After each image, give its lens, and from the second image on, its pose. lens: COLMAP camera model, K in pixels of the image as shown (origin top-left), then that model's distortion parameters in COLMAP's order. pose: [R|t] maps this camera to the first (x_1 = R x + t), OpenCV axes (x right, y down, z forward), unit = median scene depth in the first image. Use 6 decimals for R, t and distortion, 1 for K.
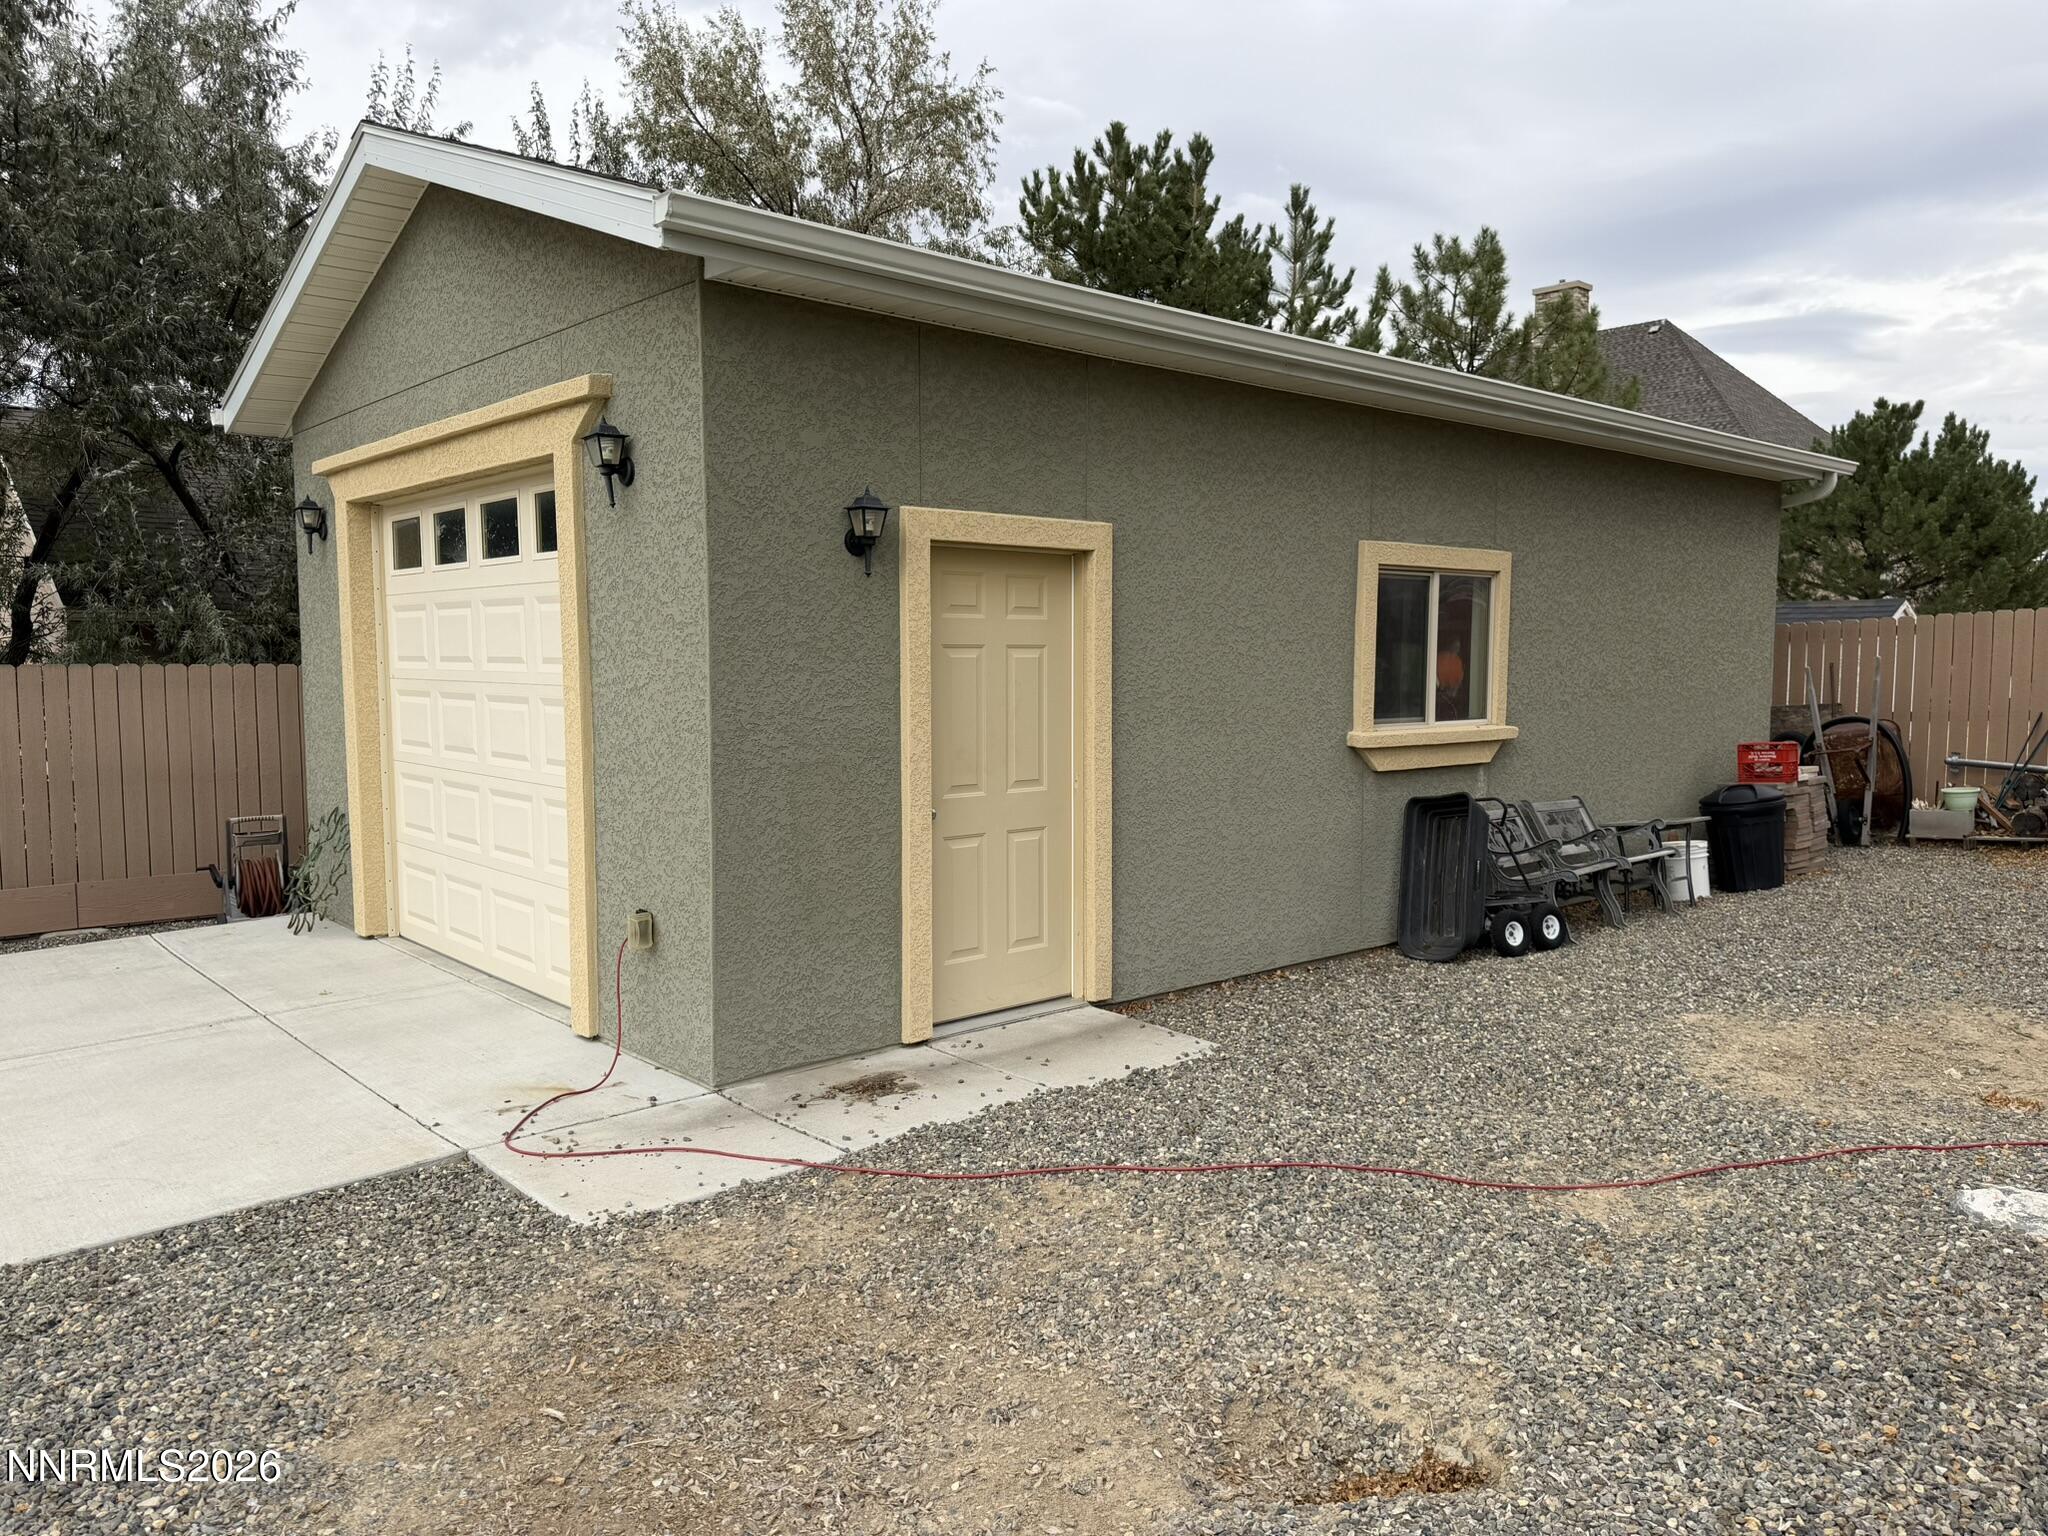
lens RADIAL K [[1436.5, 0, 1024.0], [0, 1436.5, 768.0], [0, 0, 1]] dist [0.054945, -0.001035]
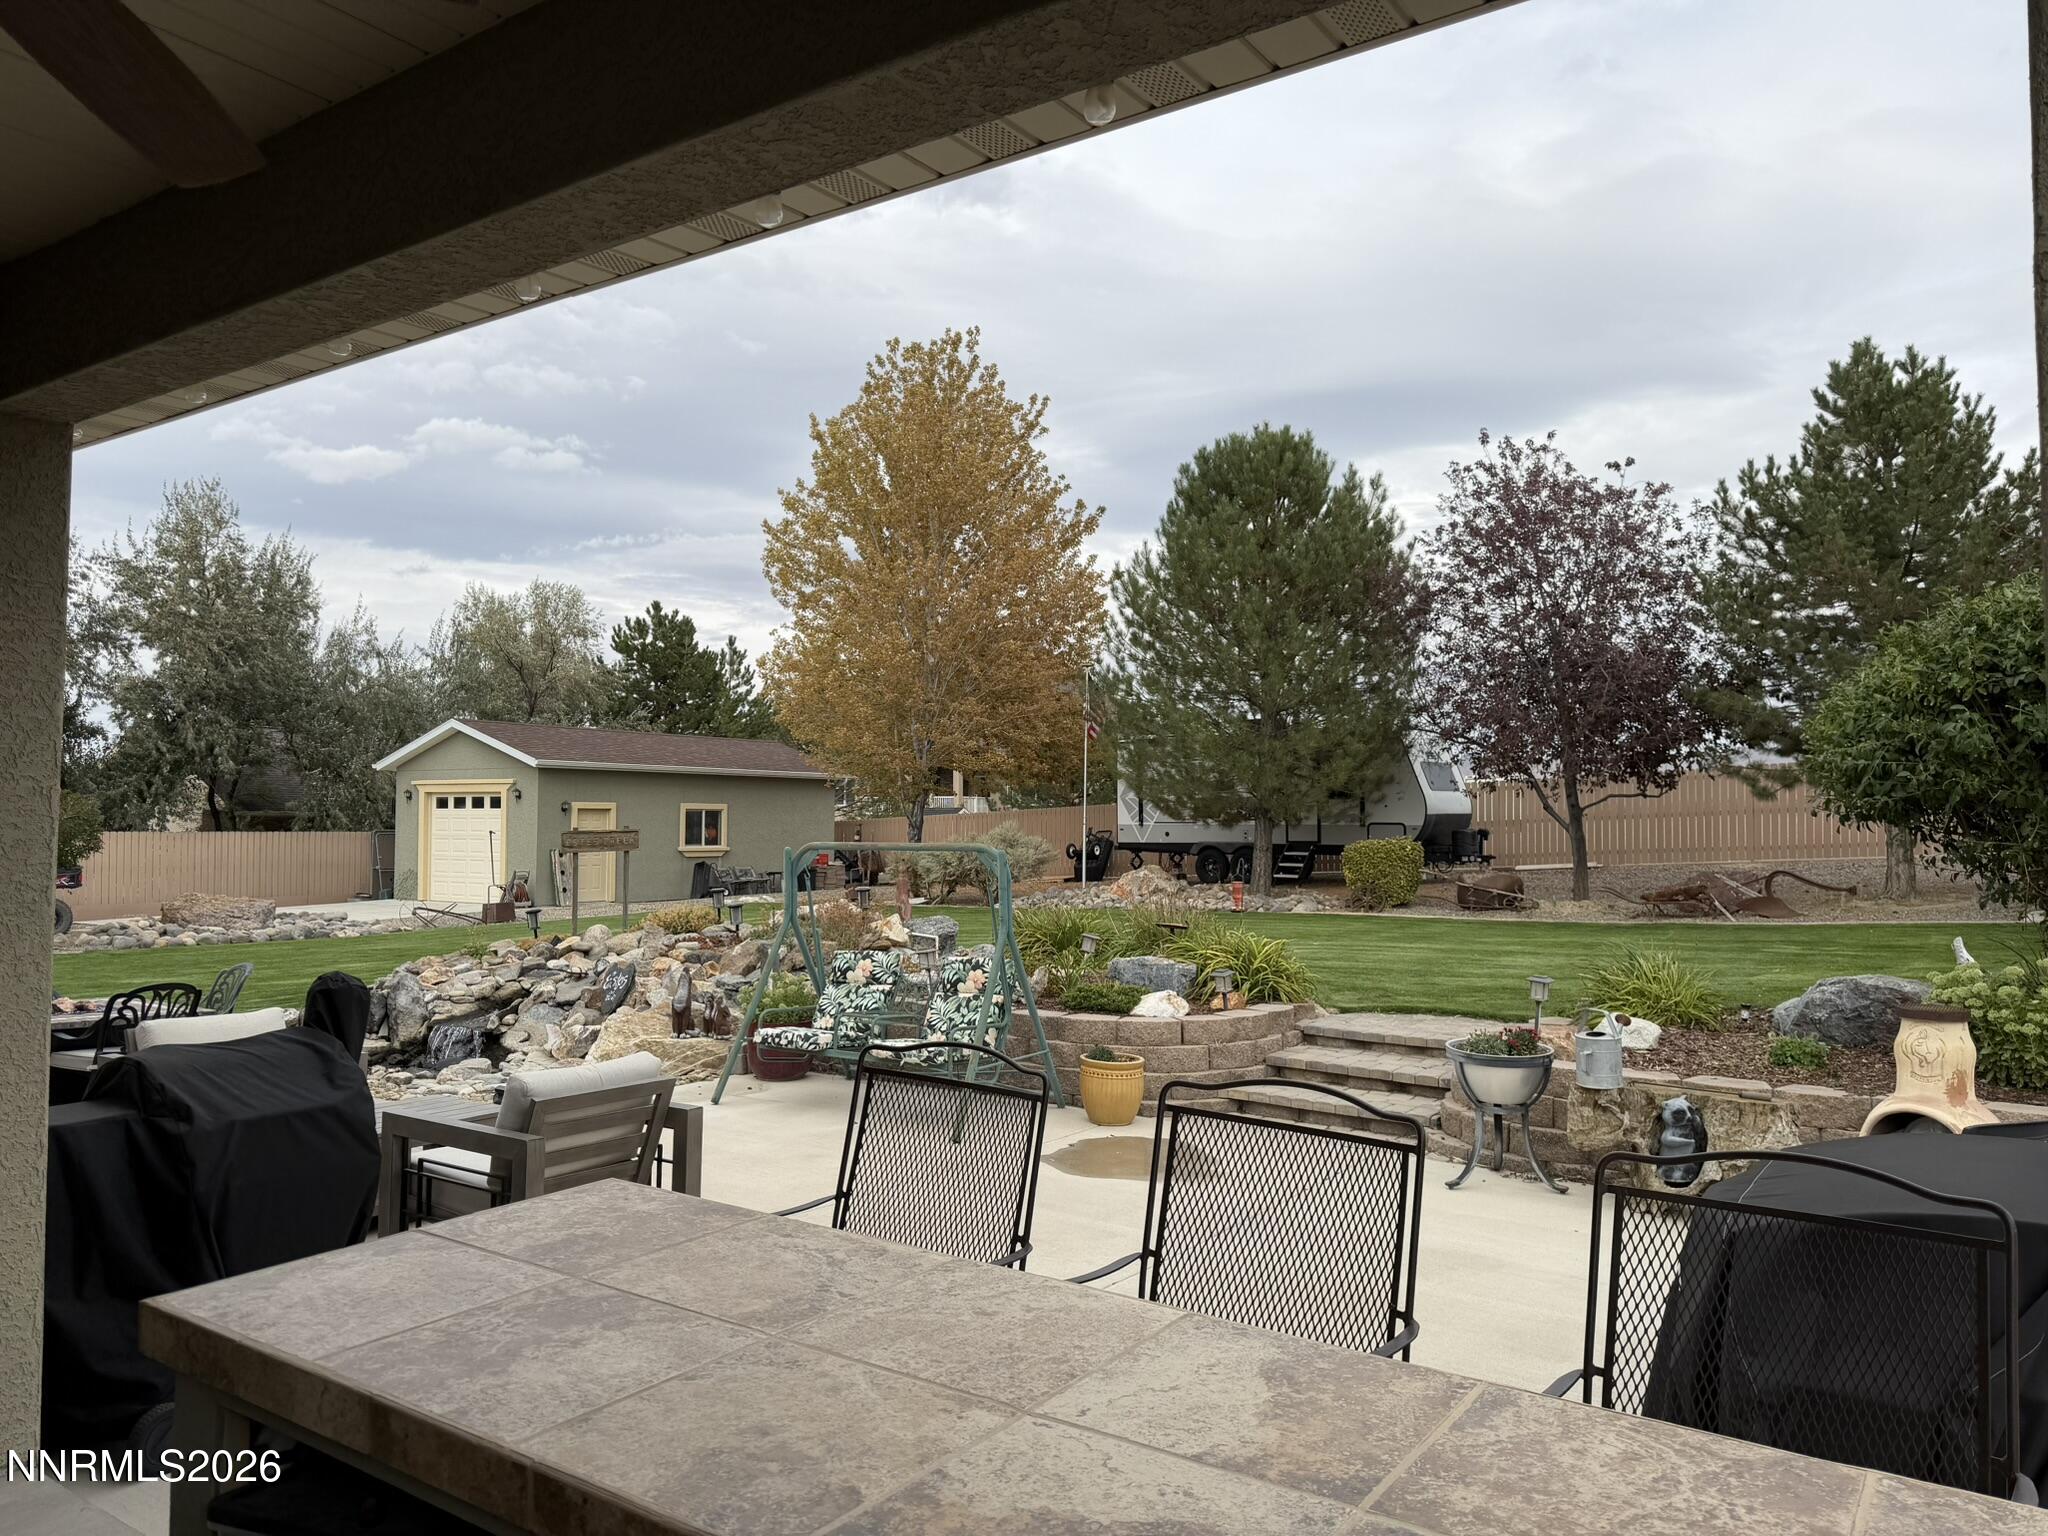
lens RADIAL K [[1436.5, 0, 1024.0], [0, 1436.5, 768.0], [0, 0, 1]] dist [0.054945, -0.001035]
pose [[0.967893, 0.011819, 0.251084, 0.130654], [0.017132, 0.993469, -0.112805, 0.222598], [-0.250778, 0.113485, 0.961370, -3.140387]]
